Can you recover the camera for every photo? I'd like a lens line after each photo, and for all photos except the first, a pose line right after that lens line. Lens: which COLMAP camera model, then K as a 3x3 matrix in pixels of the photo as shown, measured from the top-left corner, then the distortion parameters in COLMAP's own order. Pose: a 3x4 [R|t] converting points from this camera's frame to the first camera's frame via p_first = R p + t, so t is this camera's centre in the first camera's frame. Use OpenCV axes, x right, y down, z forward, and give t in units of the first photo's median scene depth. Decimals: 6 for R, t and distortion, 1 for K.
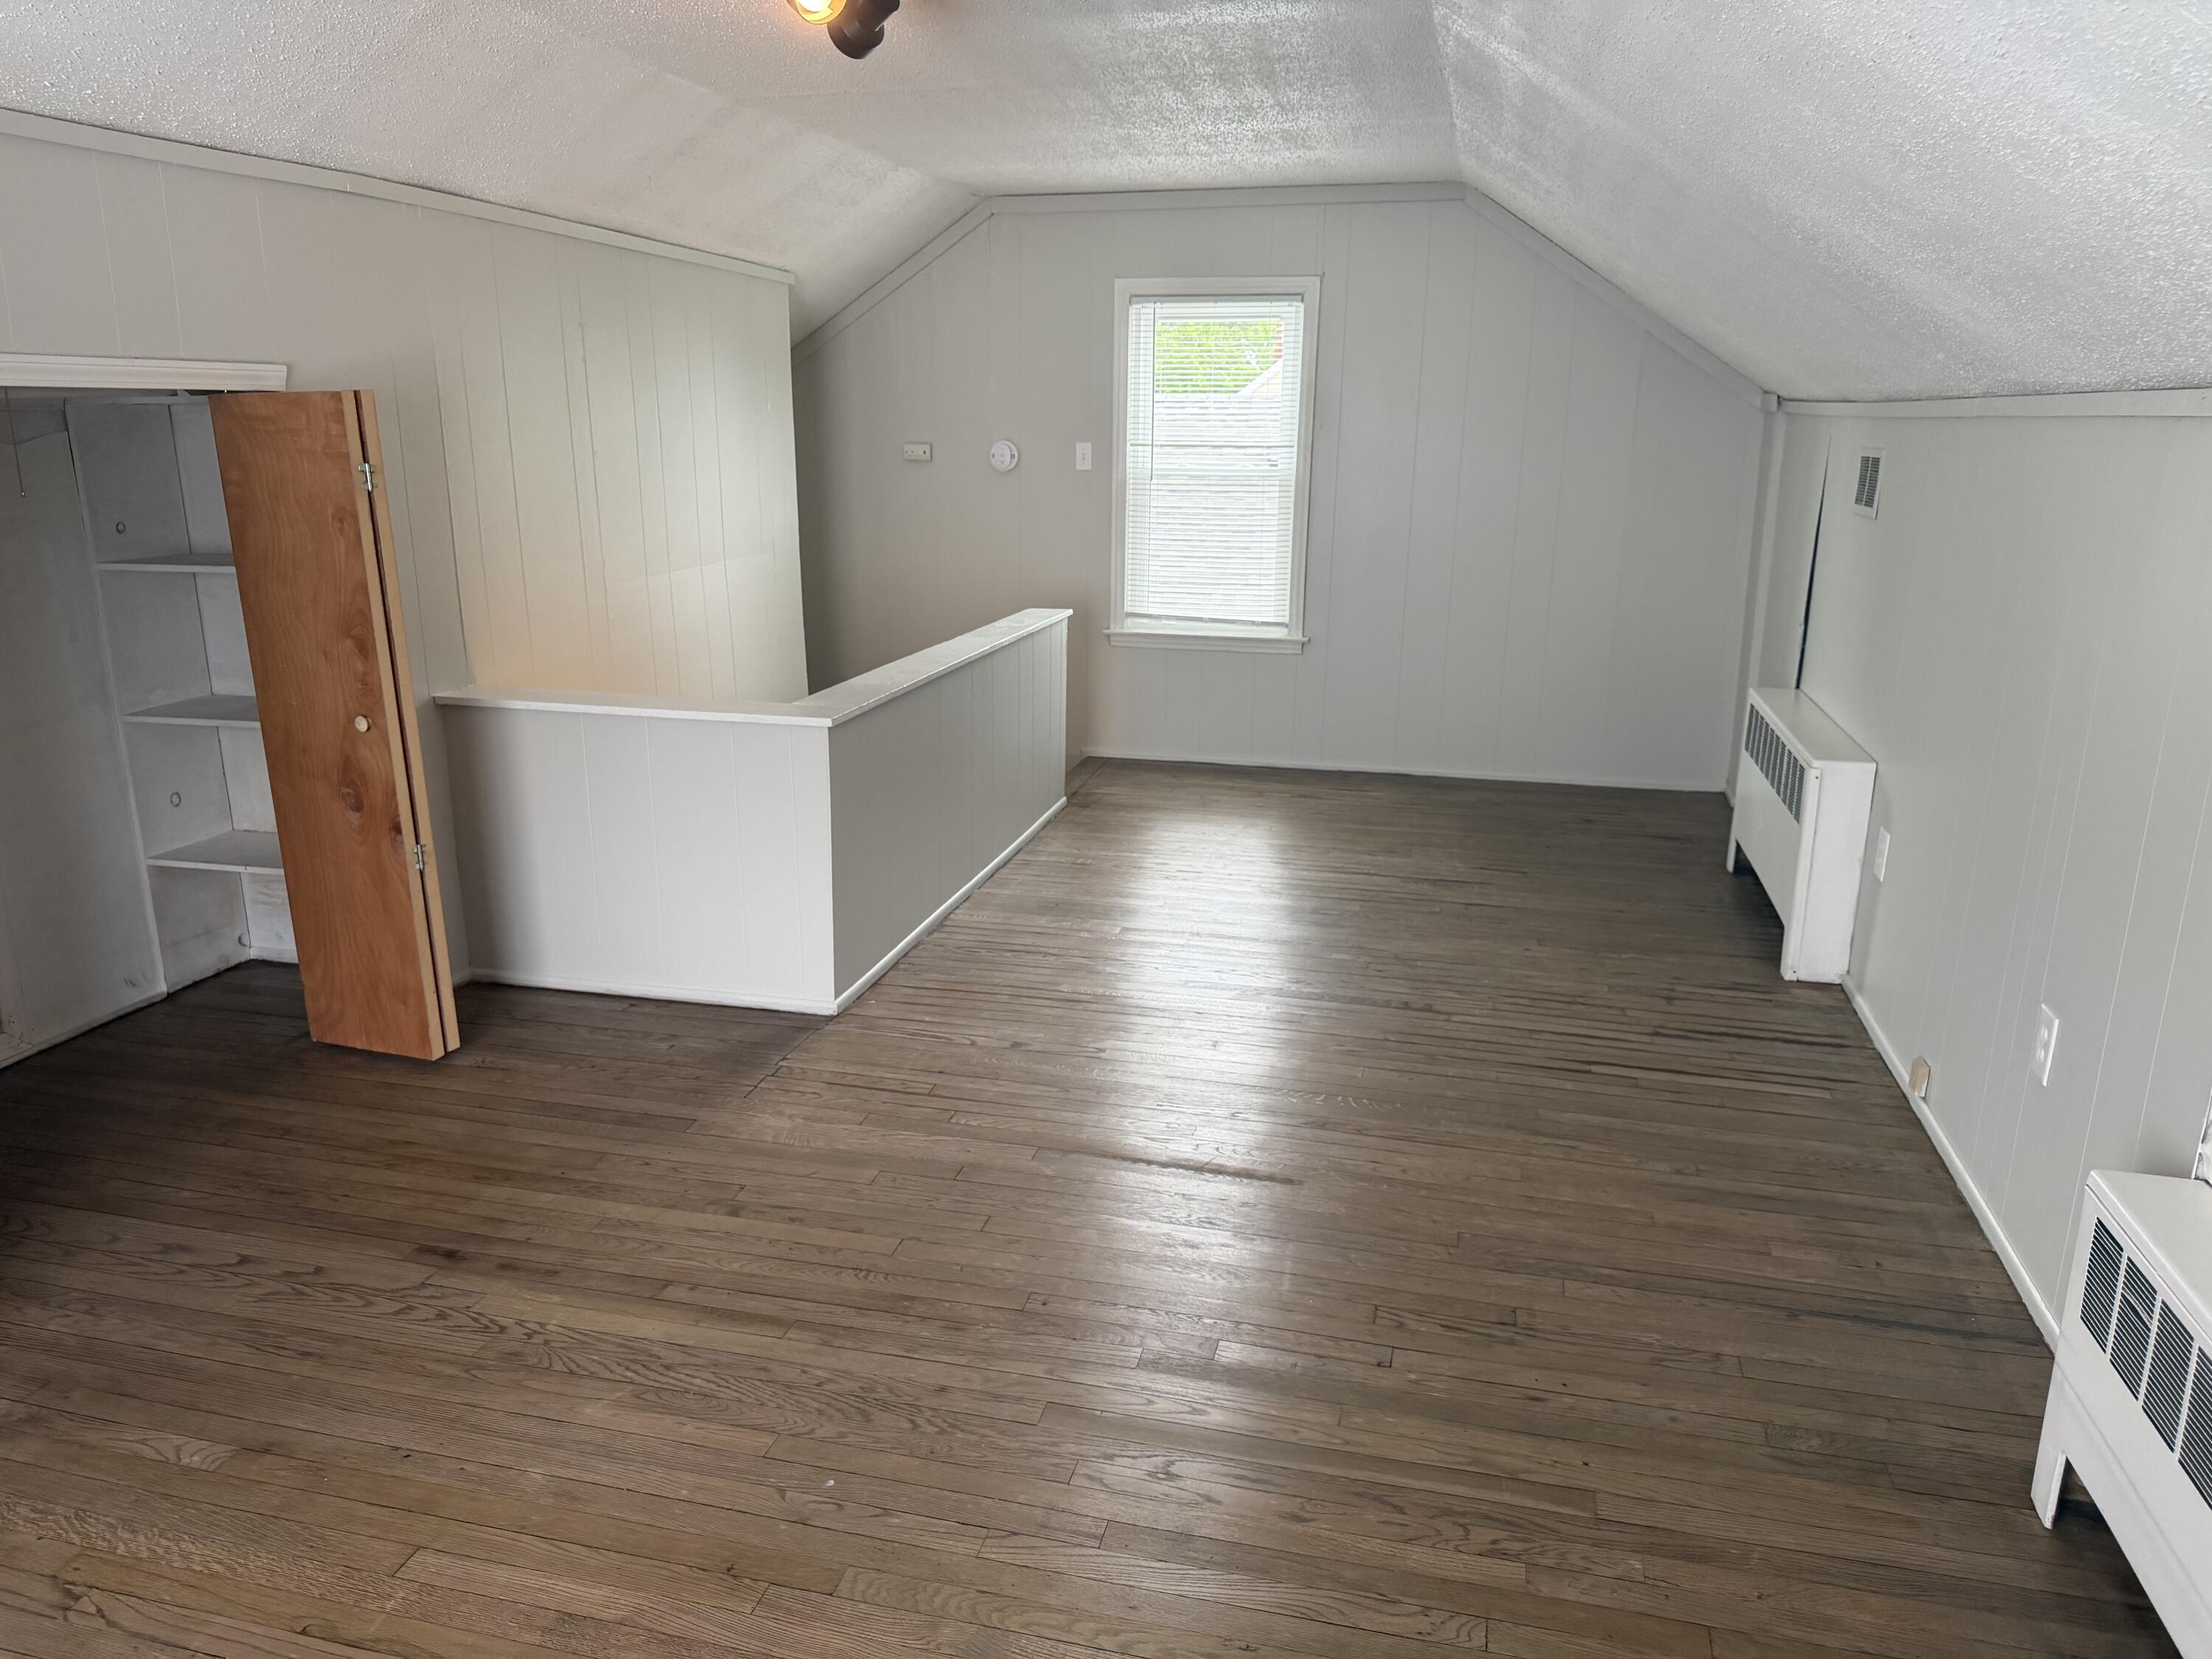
lens RADIAL K [[1569.3, 0, 1106.0], [0, 1569.3, 829.5], [0, 0, 1]] dist [0.049786, -0.092994]
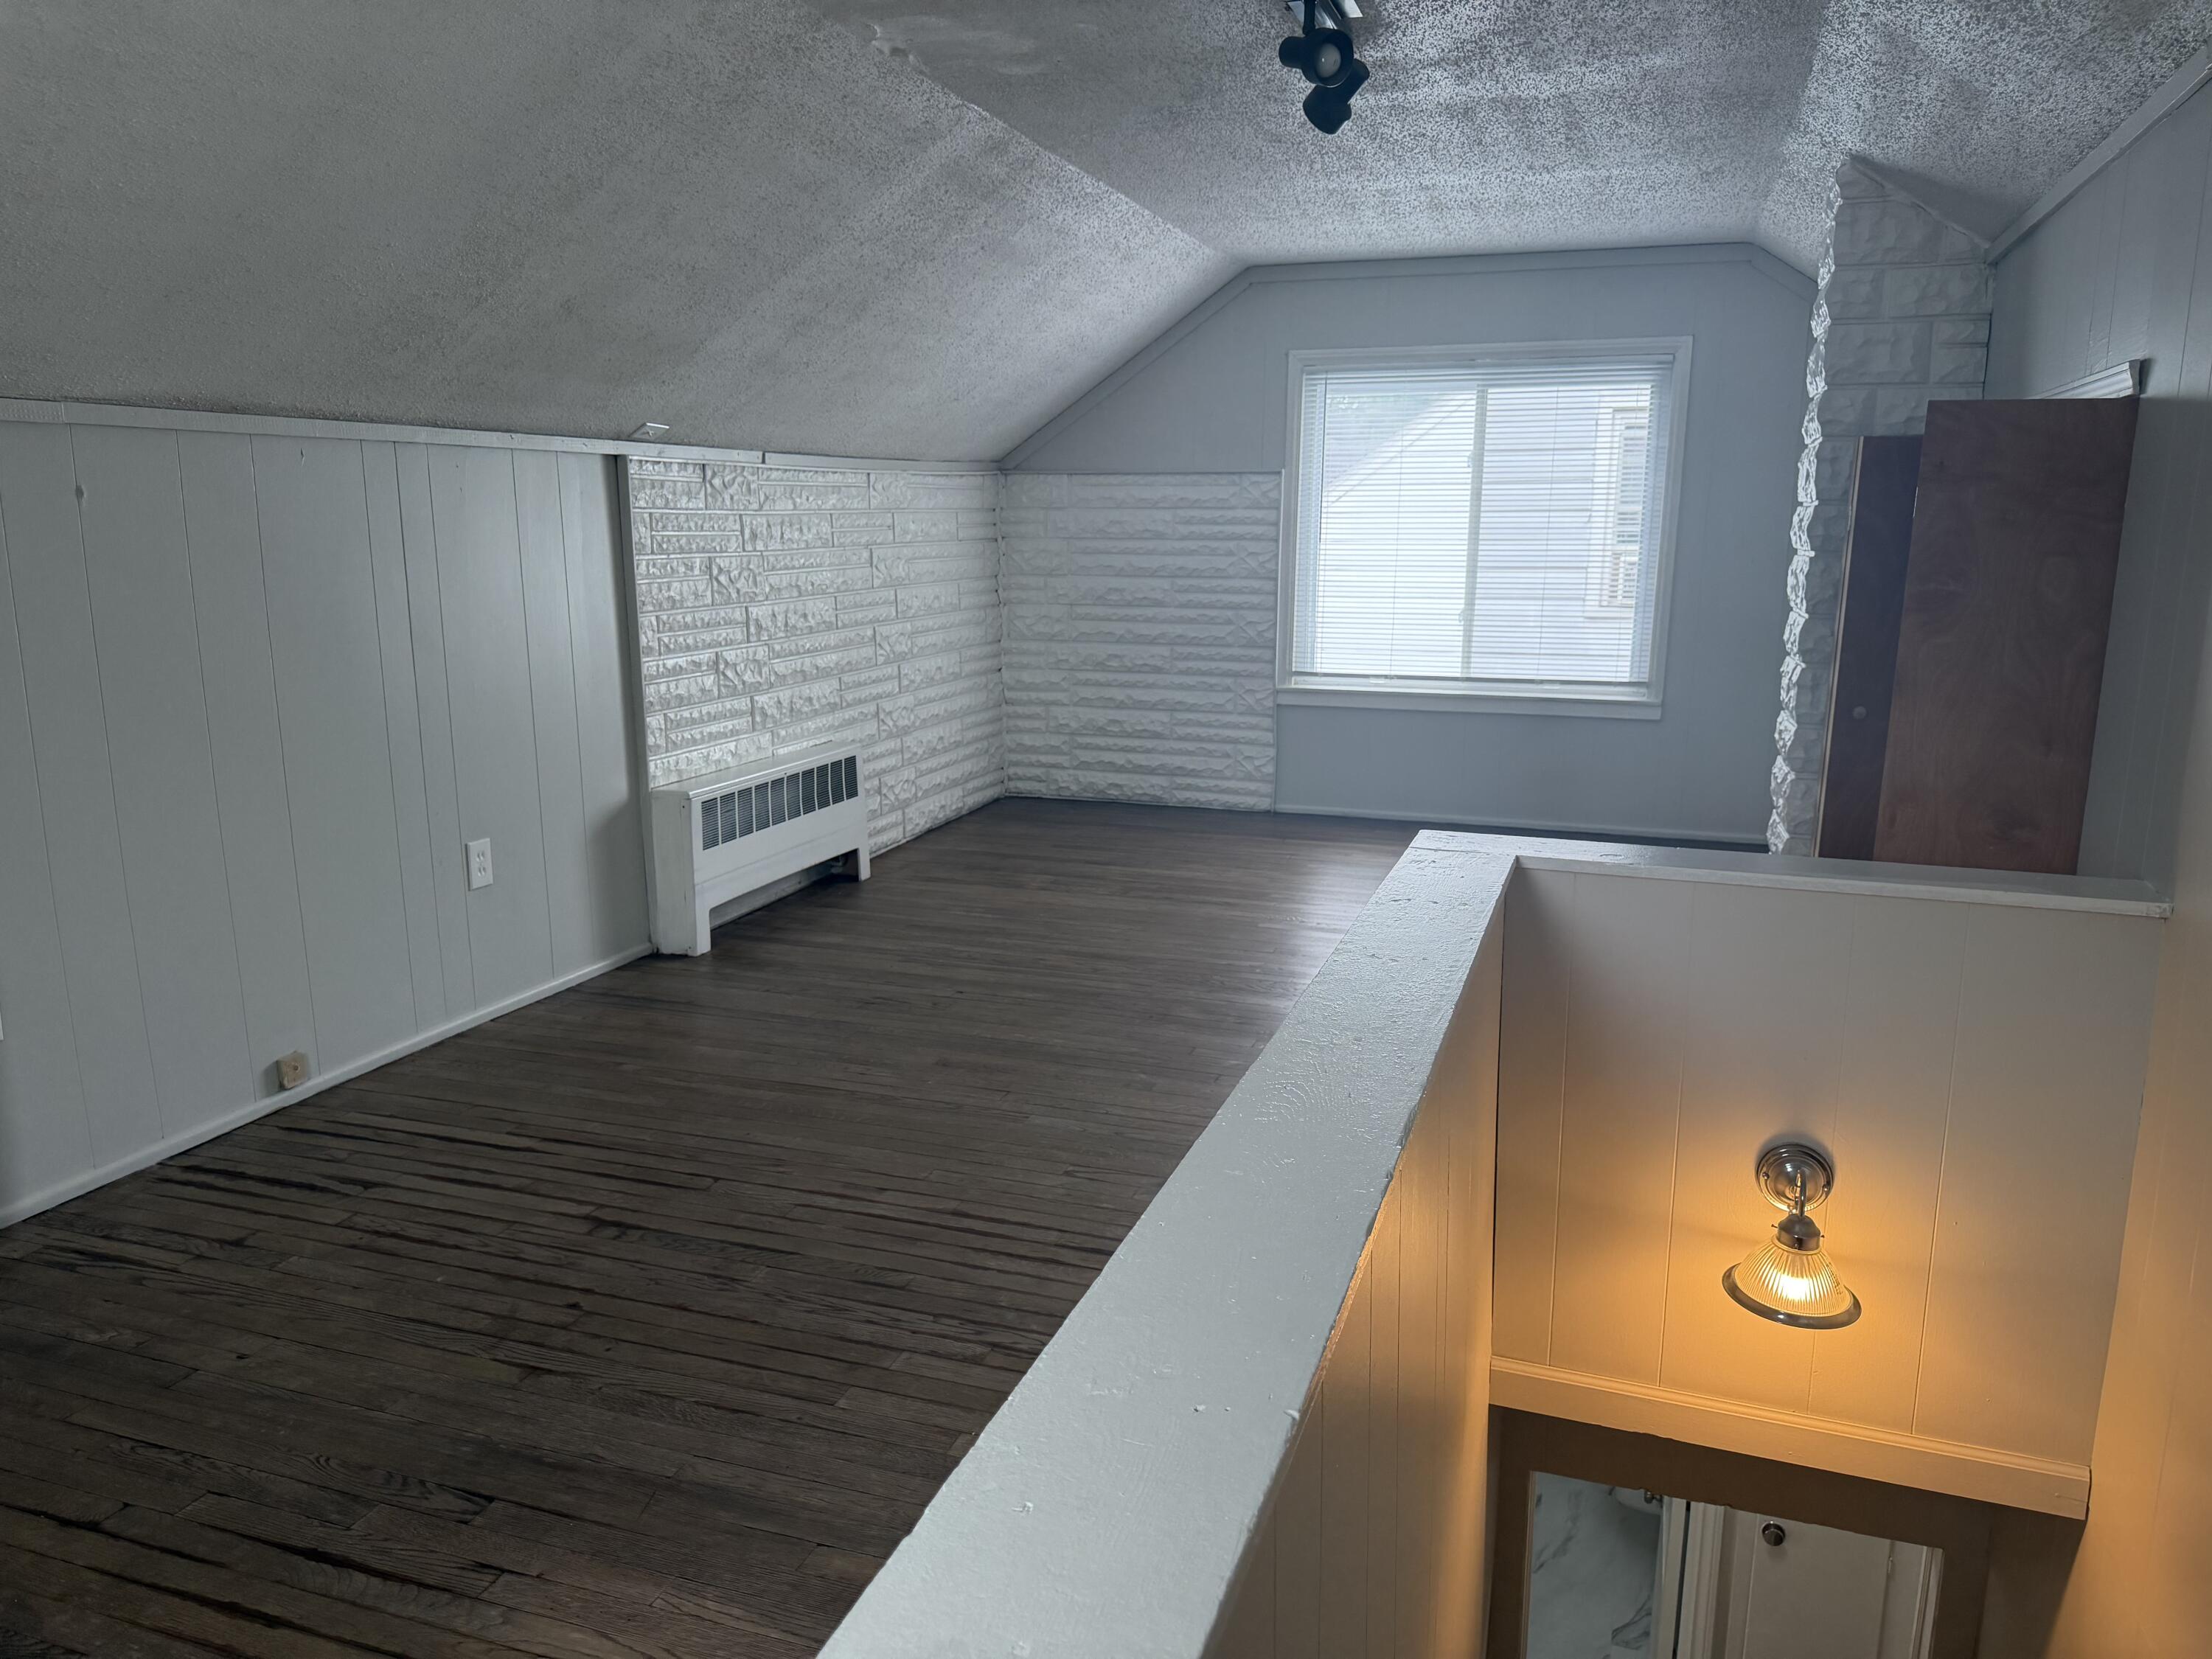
lens RADIAL K [[1569.3, 0, 1106.0], [0, 1569.3, 829.5], [0, 0, 1]] dist [0.049786, -0.092994]
pose [[-0.994778, -0.026415, 0.098580, -0.114223], [0.019871, 0.897311, 0.440952, -0.442475], [-0.100105, 0.440608, -0.892101, 1.855241]]
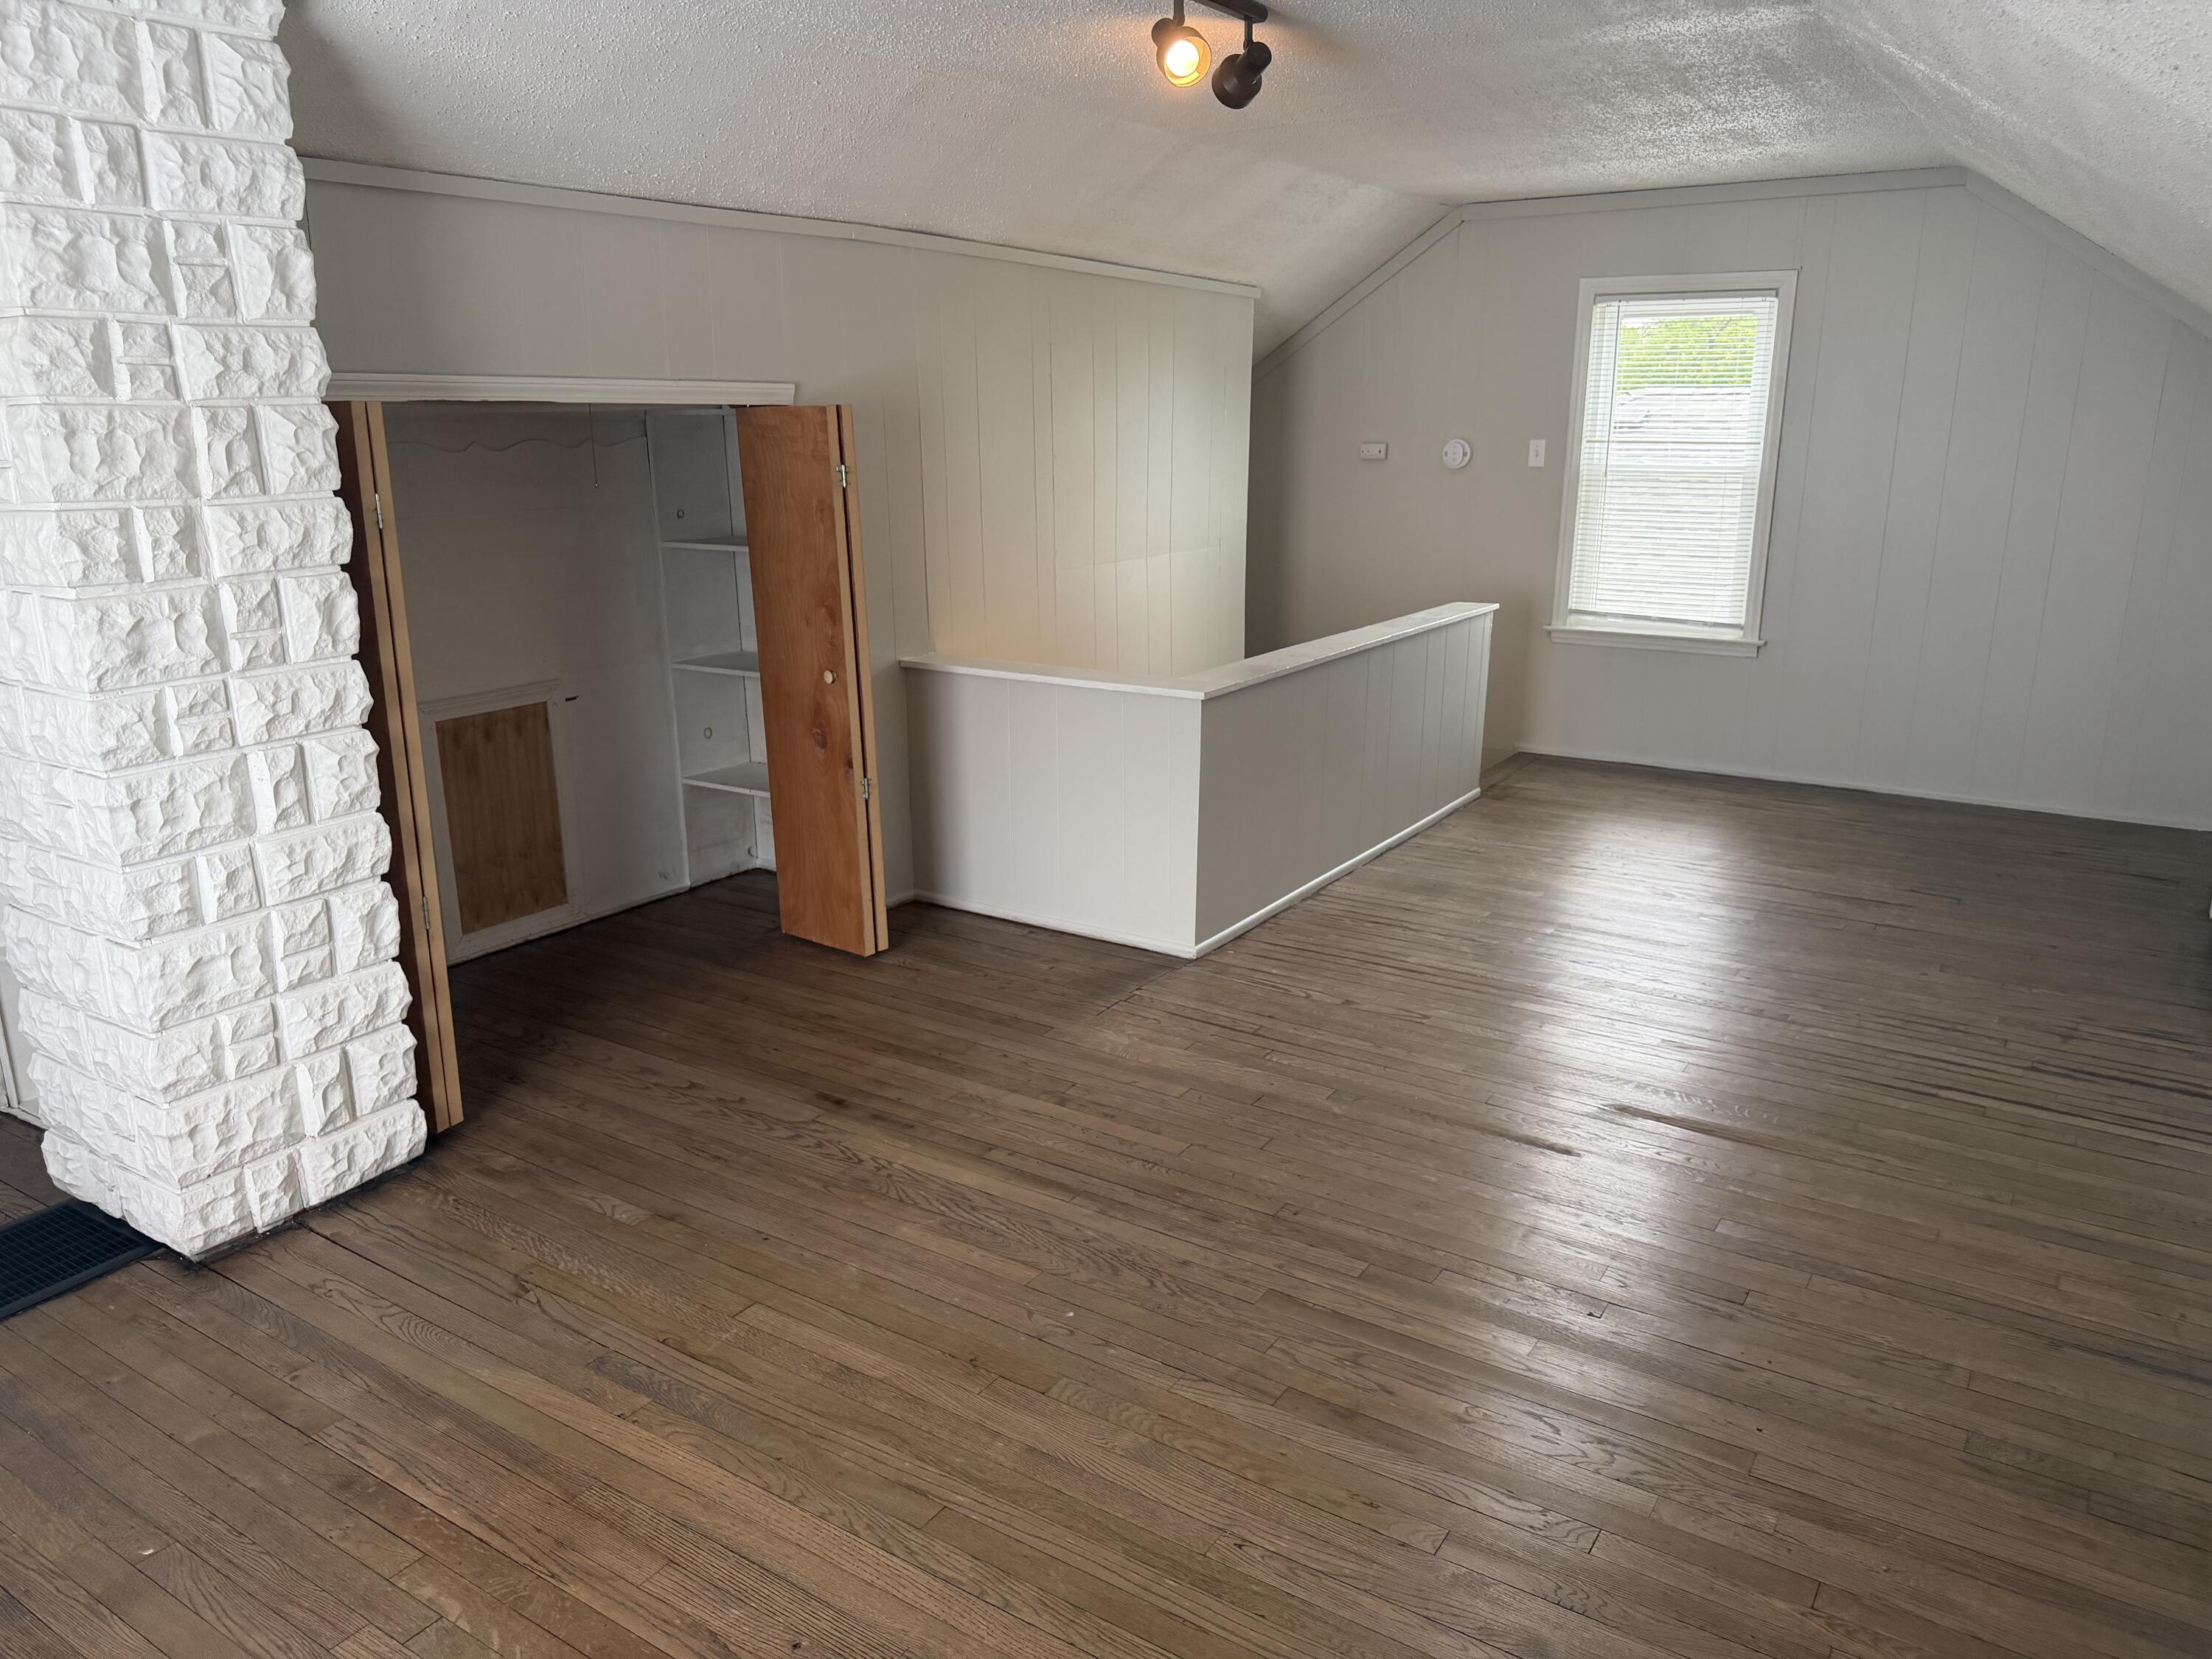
lens RADIAL K [[1544.5, 0, 1105.2], [0, 1544.5, 819.4], [0, 0, 1]] dist [0.062276, -0.091361]
pose [[0.945235, 0.075678, -0.317495, 0.127107], [-0.076425, 0.997024, 0.010119, 0.015789], [0.317316, 0.014700, 0.948206, -0.075958]]
